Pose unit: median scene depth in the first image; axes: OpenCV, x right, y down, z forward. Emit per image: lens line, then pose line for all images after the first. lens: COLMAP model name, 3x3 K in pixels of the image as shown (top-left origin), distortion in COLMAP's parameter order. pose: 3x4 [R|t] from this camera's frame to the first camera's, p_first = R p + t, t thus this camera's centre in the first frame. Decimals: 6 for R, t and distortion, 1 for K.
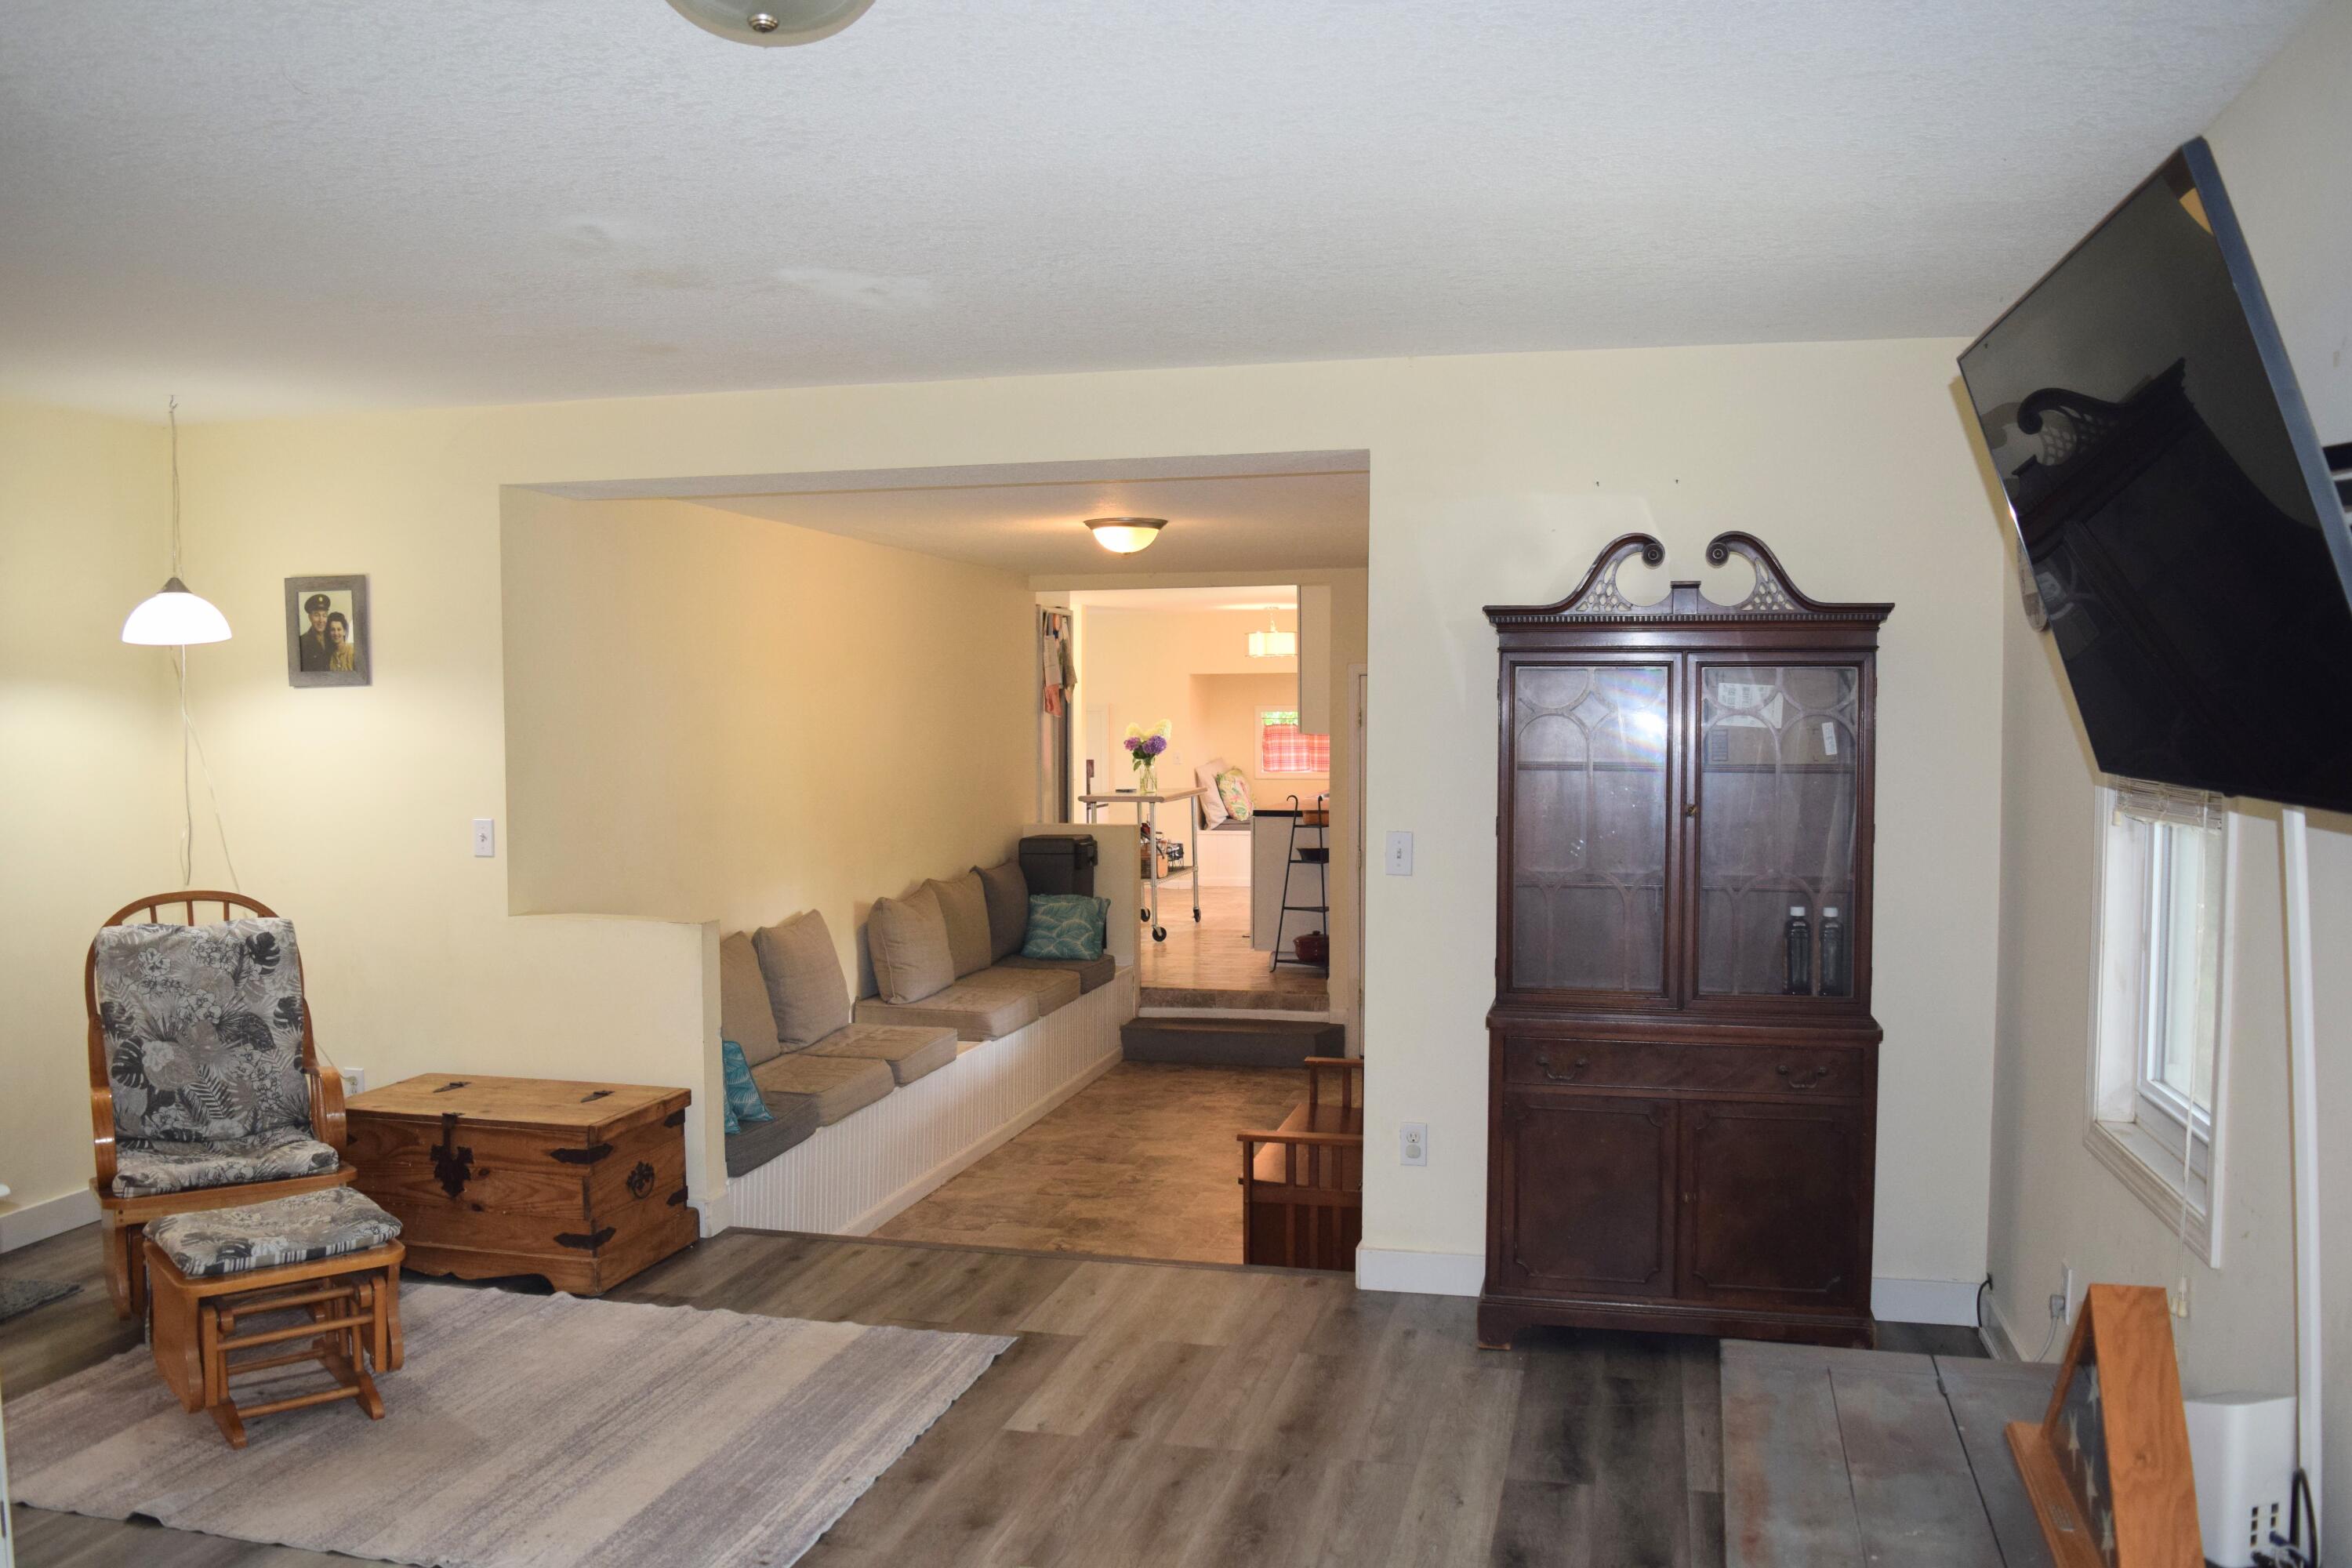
lens RADIAL K [[1889.6, 0, 1176.0], [0, 1889.6, 784.0], [0, 0, 1]] dist [-0.086093, 0.019464]
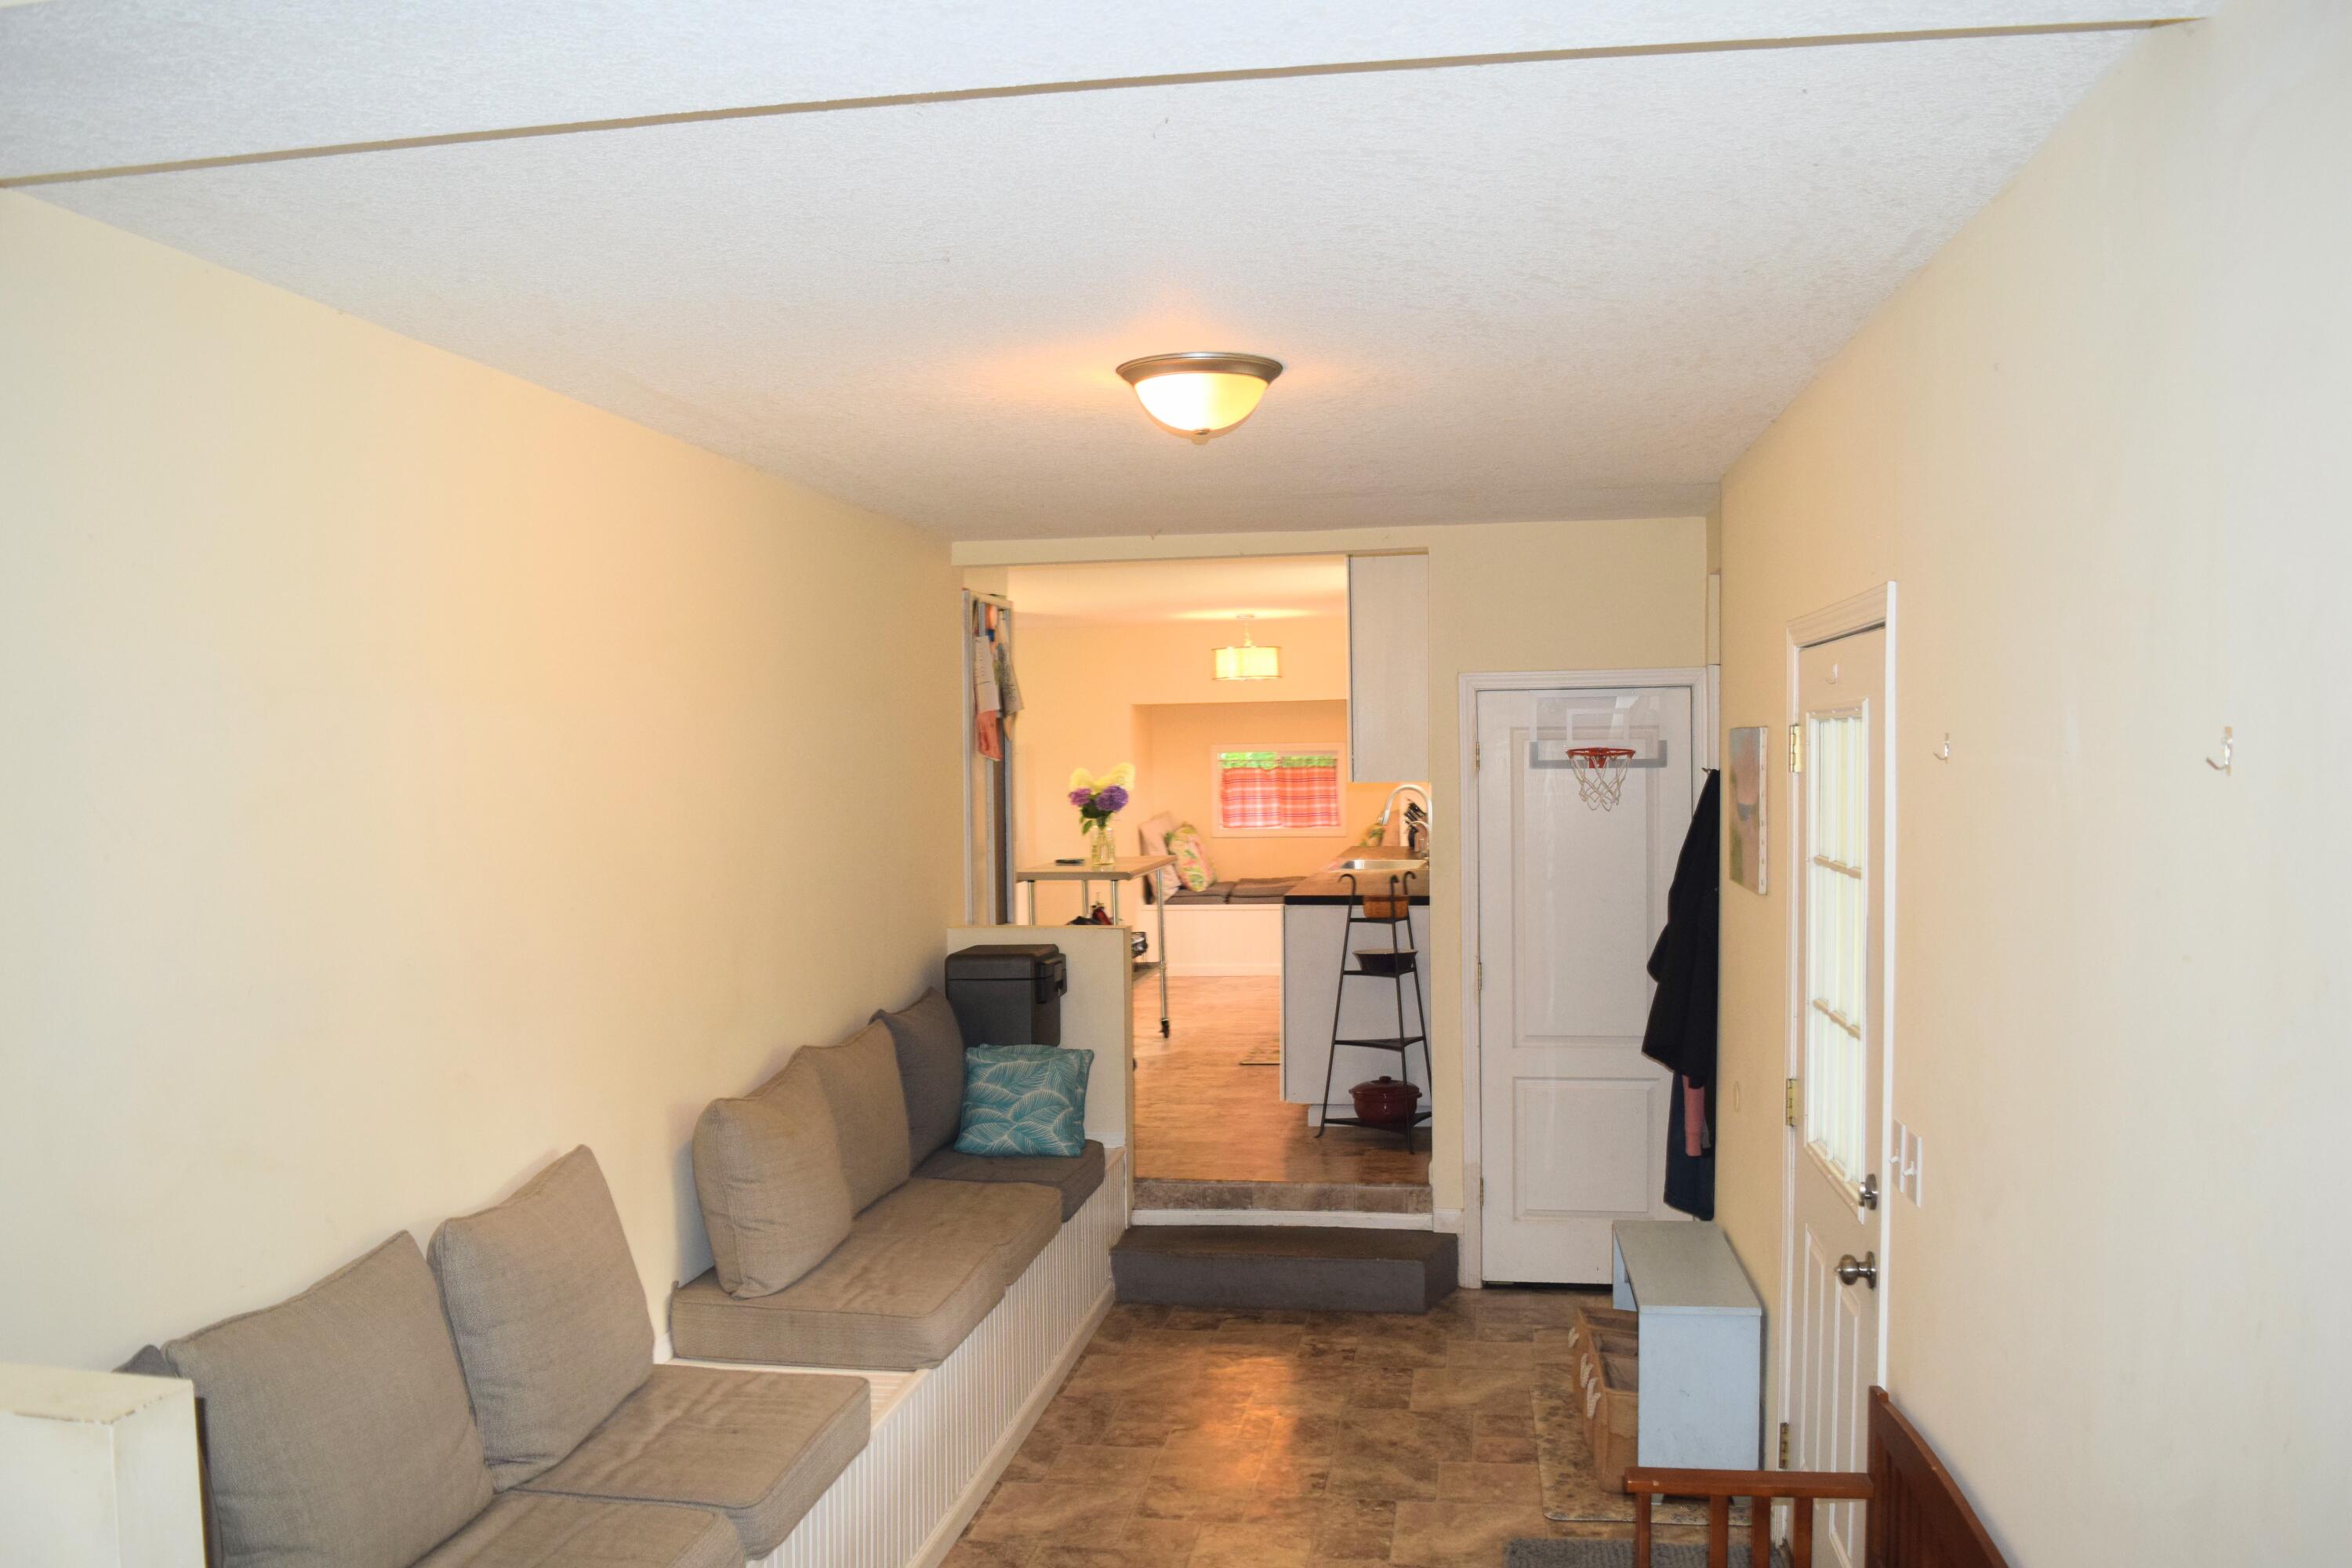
lens RADIAL K [[1889.6, 0, 1176.0], [0, 1889.6, 784.0], [0, 0, 1]] dist [-0.086093, 0.019464]
pose [[0.997302, -0.012268, 0.072374, -0.047945], [0.013938, 0.999647, -0.022604, -0.011892], [-0.072072, 0.023552, 0.997121, 0.344292]]
